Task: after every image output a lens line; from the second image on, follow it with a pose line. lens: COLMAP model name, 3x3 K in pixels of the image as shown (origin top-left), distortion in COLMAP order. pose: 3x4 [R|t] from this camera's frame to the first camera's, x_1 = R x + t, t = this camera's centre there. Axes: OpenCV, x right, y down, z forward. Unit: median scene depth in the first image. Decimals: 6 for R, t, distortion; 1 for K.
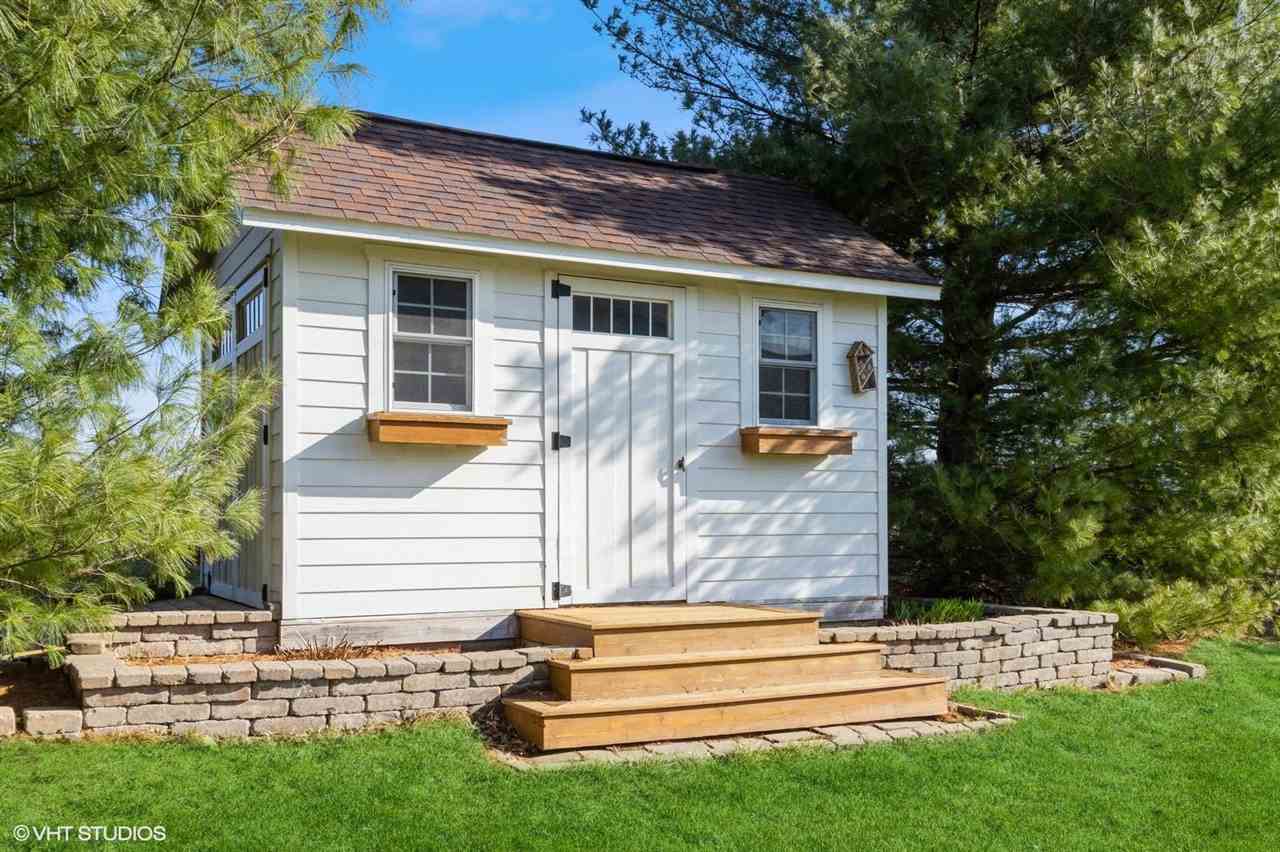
lens RADIAL K [[1254.8, 0, 641.4], [0, 1254.8, 429.3], [0, 0, 1]] dist [-0.048423, 0.000000]
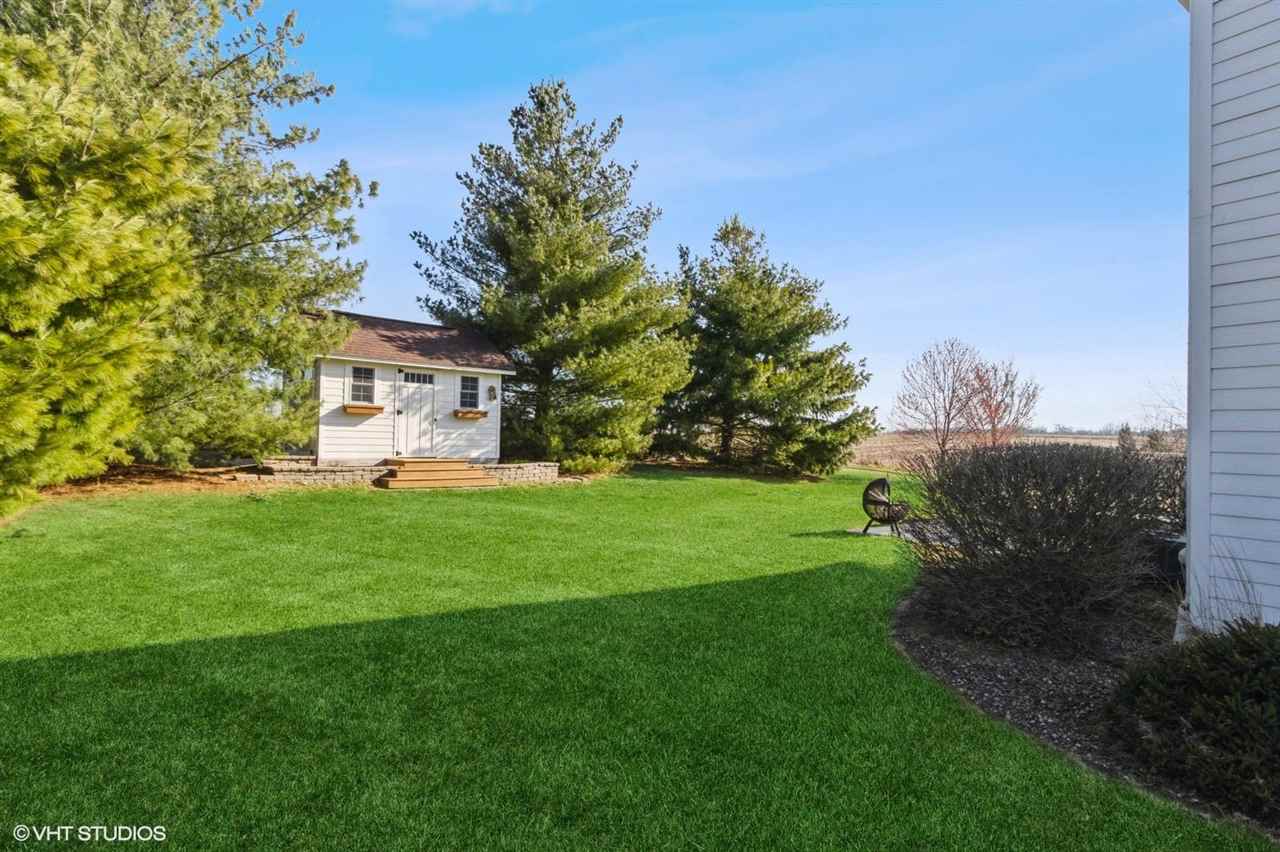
lens RADIAL K [[664.3, 0, 630.8], [0, 664.3, 422.8], [0, 0, 1]] dist [0.020385, 0.000056]
pose [[0.974869, 0.030290, 0.220708, 0.163432], [-0.042185, 0.997889, 0.049379, -0.083727], [-0.218746, -0.057449, 0.974089, -1.032564]]
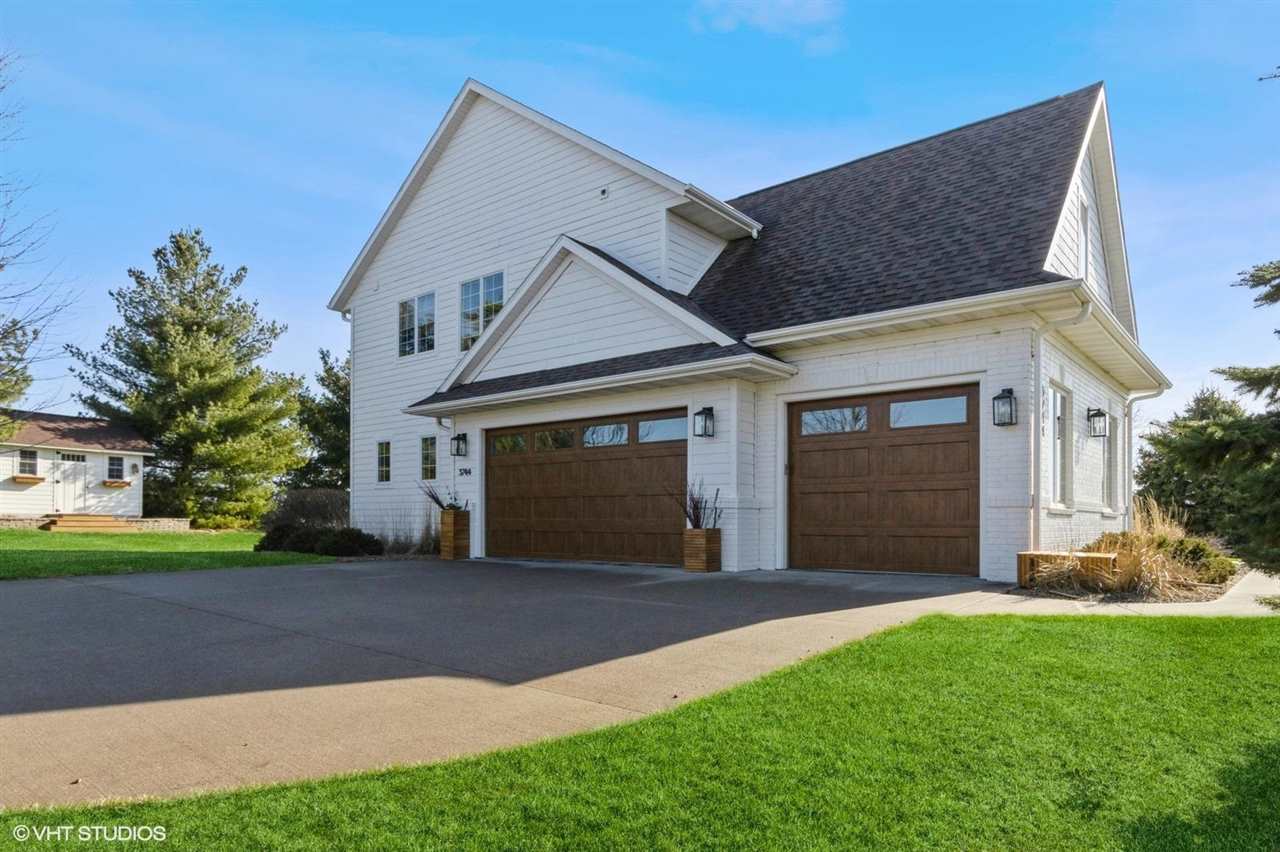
lens RADIAL K [[806.0, 0, 624.5], [0, 806.0, 516.2], [0, 0, 1]] dist [0.021538, 0.005184]
pose [[0.874918, 0.019835, 0.483864, 0.356668], [-0.050399, 0.997465, 0.050242, -0.135943], [-0.481641, -0.068344, 0.873700, -3.093494]]
